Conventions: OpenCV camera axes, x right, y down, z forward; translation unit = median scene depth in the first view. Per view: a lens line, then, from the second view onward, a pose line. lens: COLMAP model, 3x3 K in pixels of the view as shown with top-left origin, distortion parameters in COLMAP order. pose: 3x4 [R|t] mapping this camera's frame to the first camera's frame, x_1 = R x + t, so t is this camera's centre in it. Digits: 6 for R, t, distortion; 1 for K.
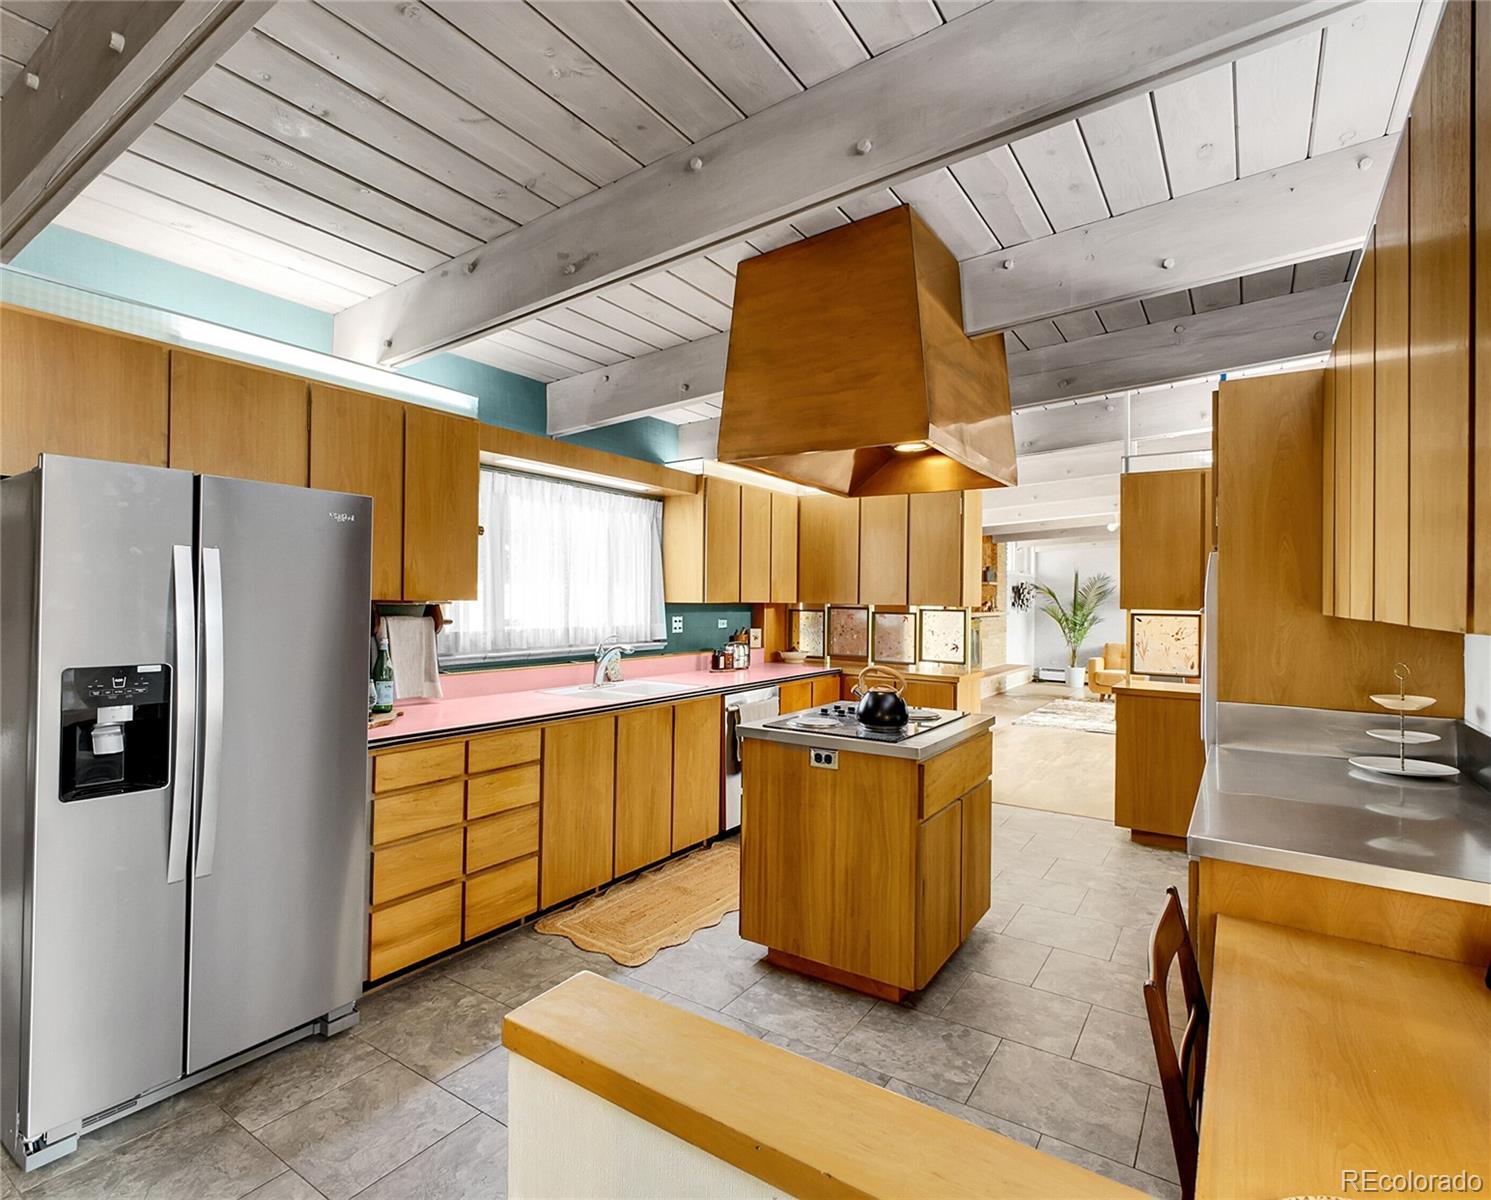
lens RADIAL K [[717.7, 0, 741.8], [0, 717.7, 598.1], [0, 0, 1]] dist [0.000408, -0.000024]
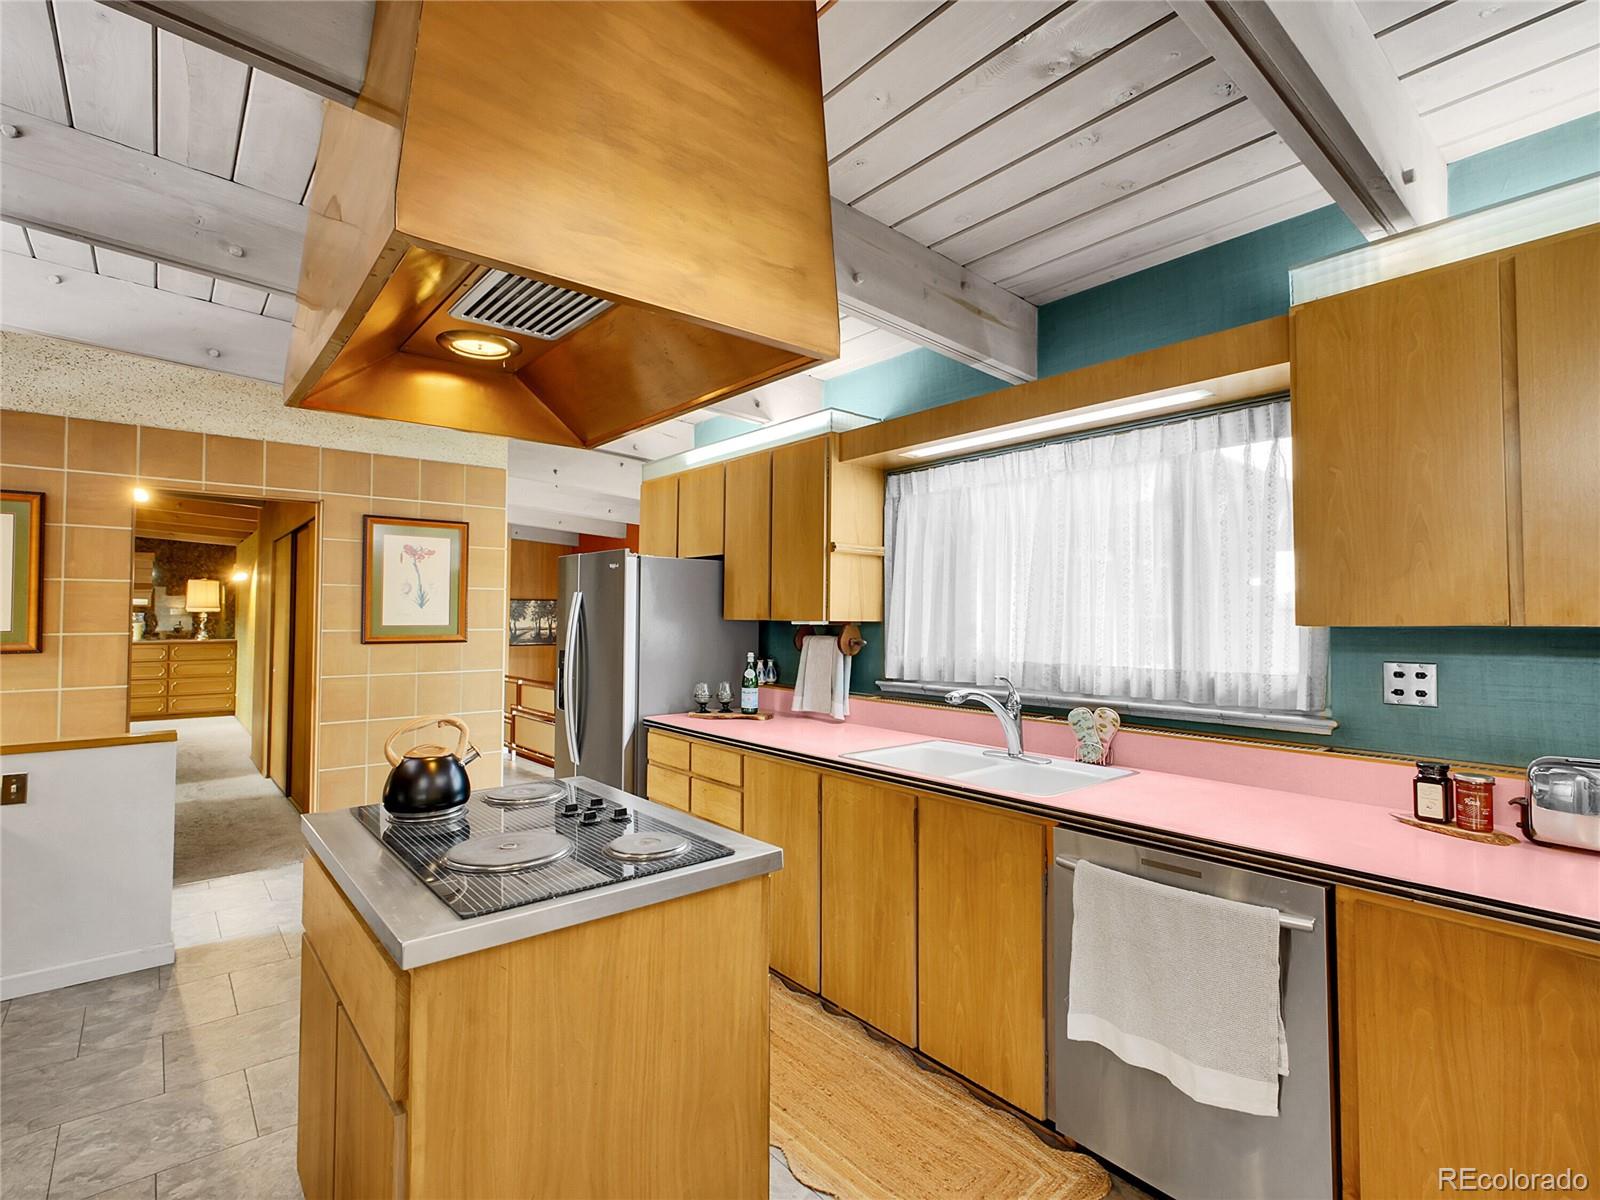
lens RADIAL K [[782.5, 0, 798.5], [0, 782.5, 595.7], [0, 0, 1]] dist [-0.000526, 0.001075]
pose [[-0.270403, -0.032308, -0.962205, 0.639572], [-0.000308, 0.999440, -0.033471, 0.004625], [0.962747, -0.008755, -0.270262, 1.232372]]
